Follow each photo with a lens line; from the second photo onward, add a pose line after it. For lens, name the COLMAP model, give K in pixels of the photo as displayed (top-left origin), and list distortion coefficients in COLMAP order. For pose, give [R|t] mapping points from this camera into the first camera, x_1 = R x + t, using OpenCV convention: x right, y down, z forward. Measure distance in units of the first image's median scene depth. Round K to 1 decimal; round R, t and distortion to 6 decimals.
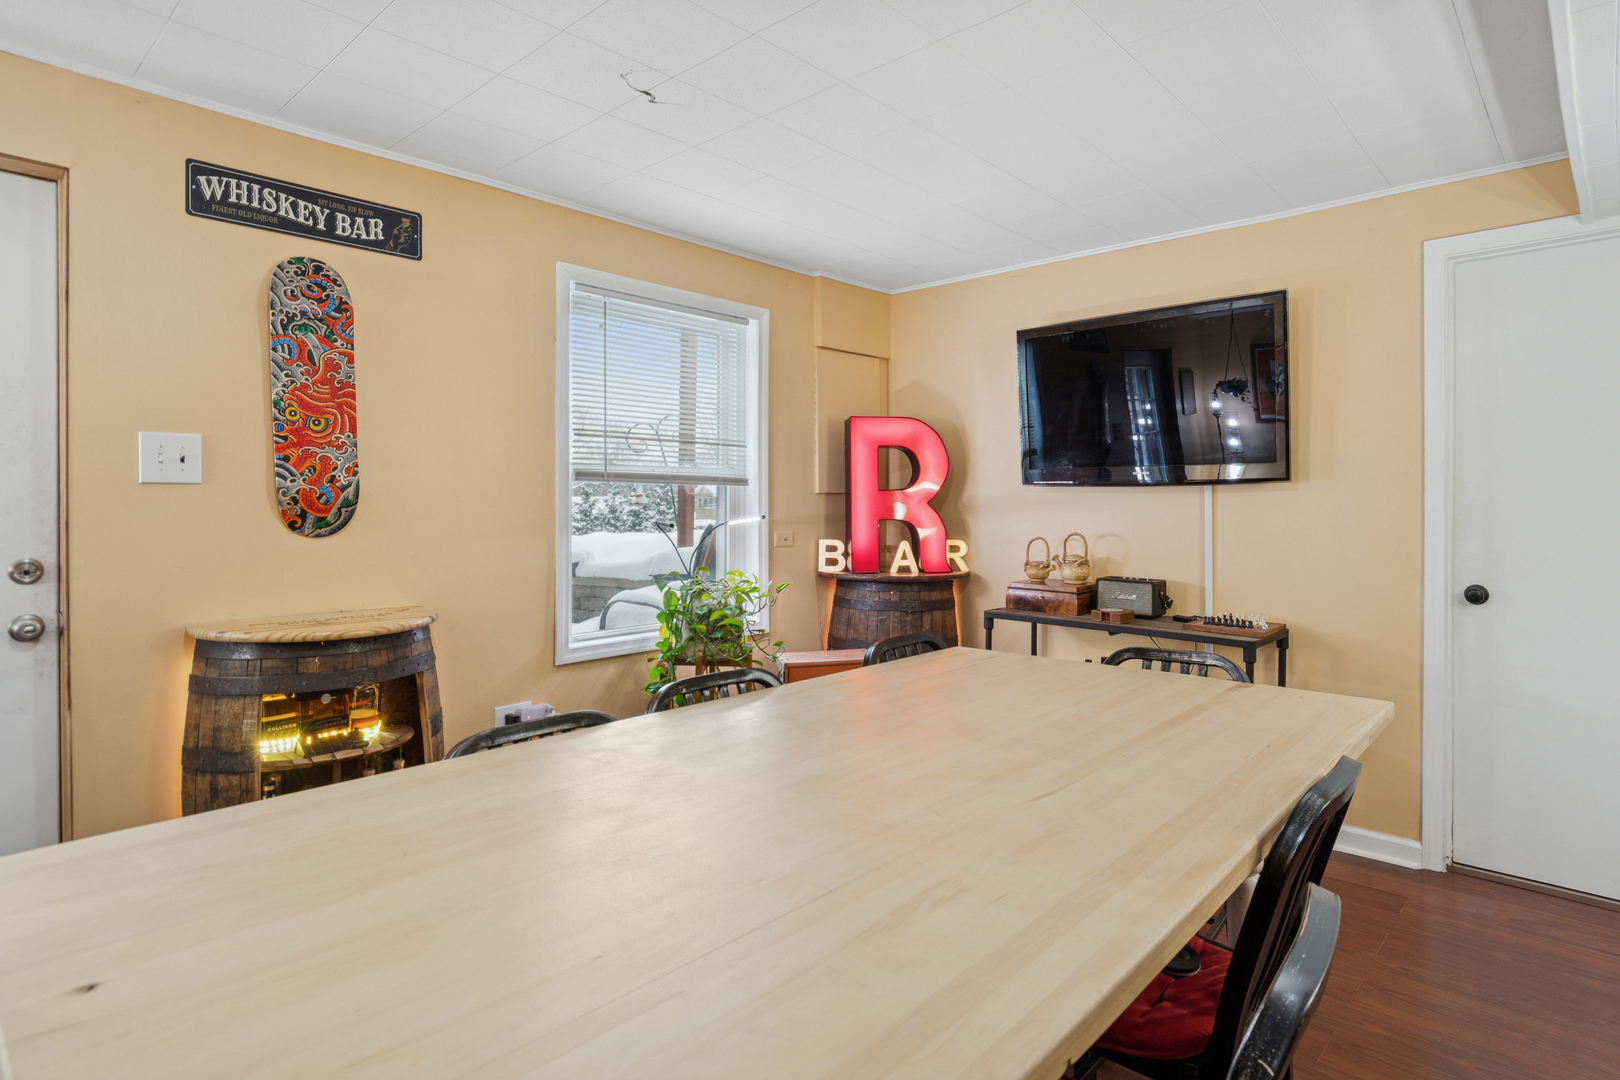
lens RADIAL K [[874.4, 0, 822.1], [0, 874.4, 503.7], [0, 0, 1]] dist [0.000446, 0.000161]
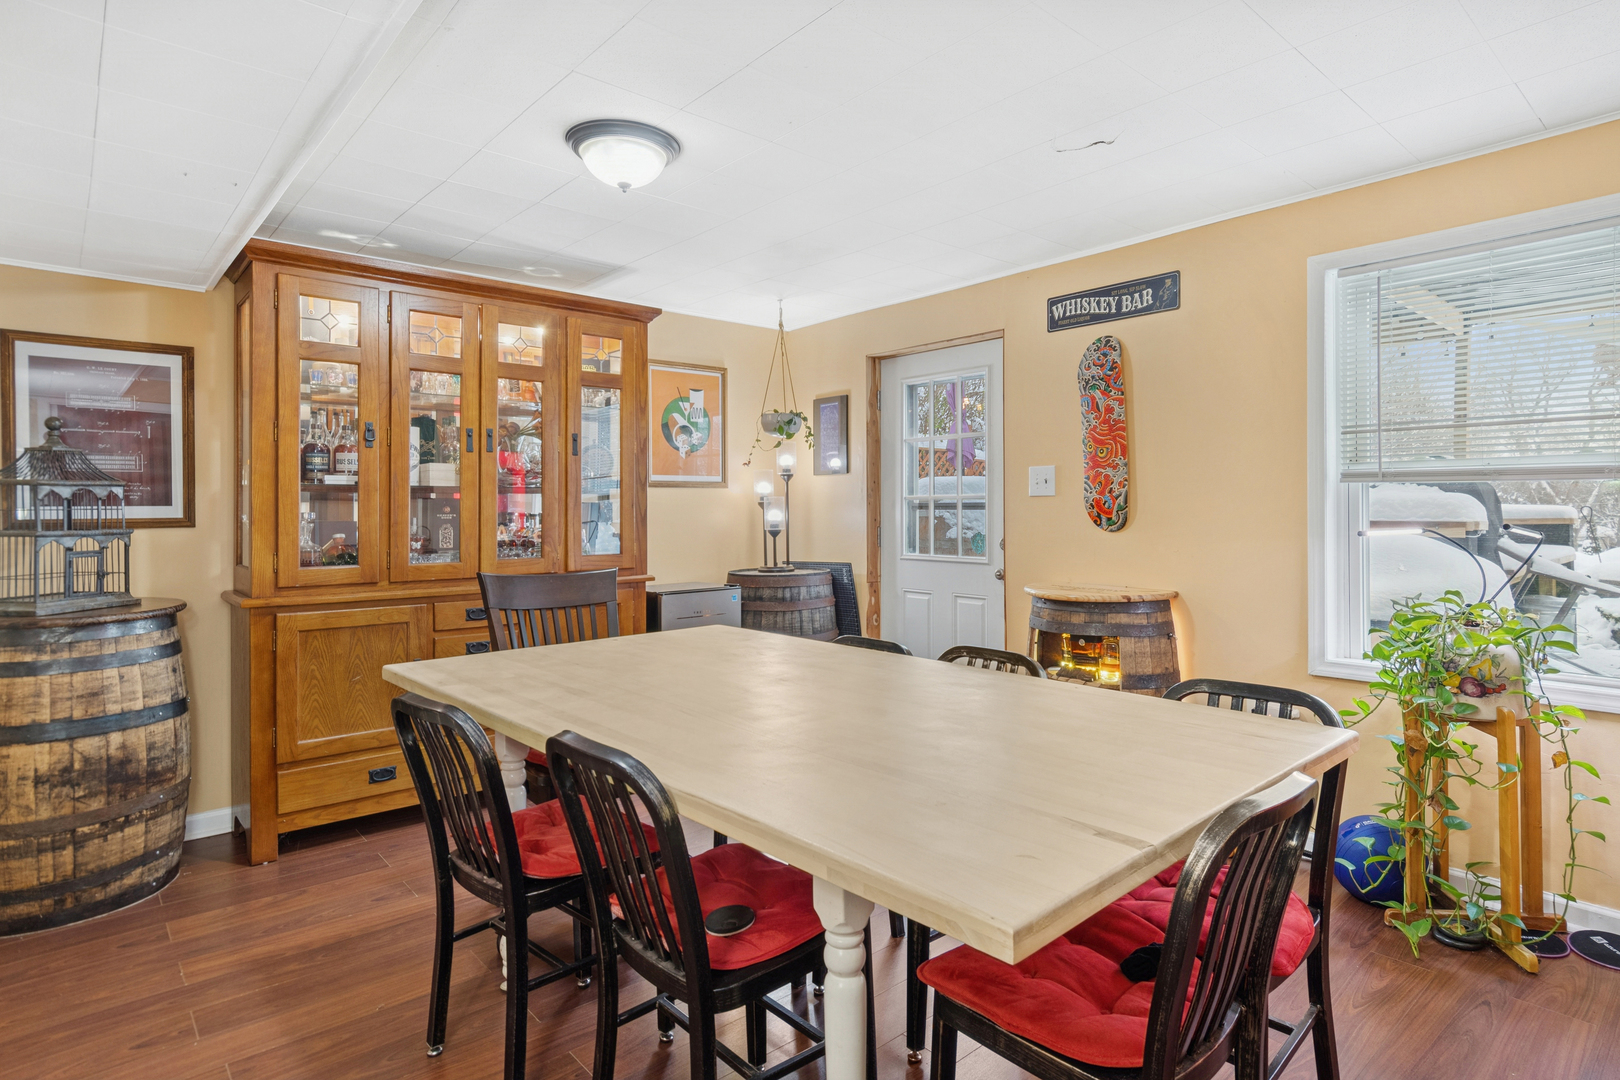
lens RADIAL K [[874.4, 0, 822.1], [0, 874.4, 503.7], [0, 0, 1]] dist [0.000446, 0.000161]
pose [[-0.117801, -0.005214, -0.993024, 0.882512], [0.000814, 0.999985, -0.005347, 0.000000], [0.993037, -0.001438, -0.117795, 0.708041]]
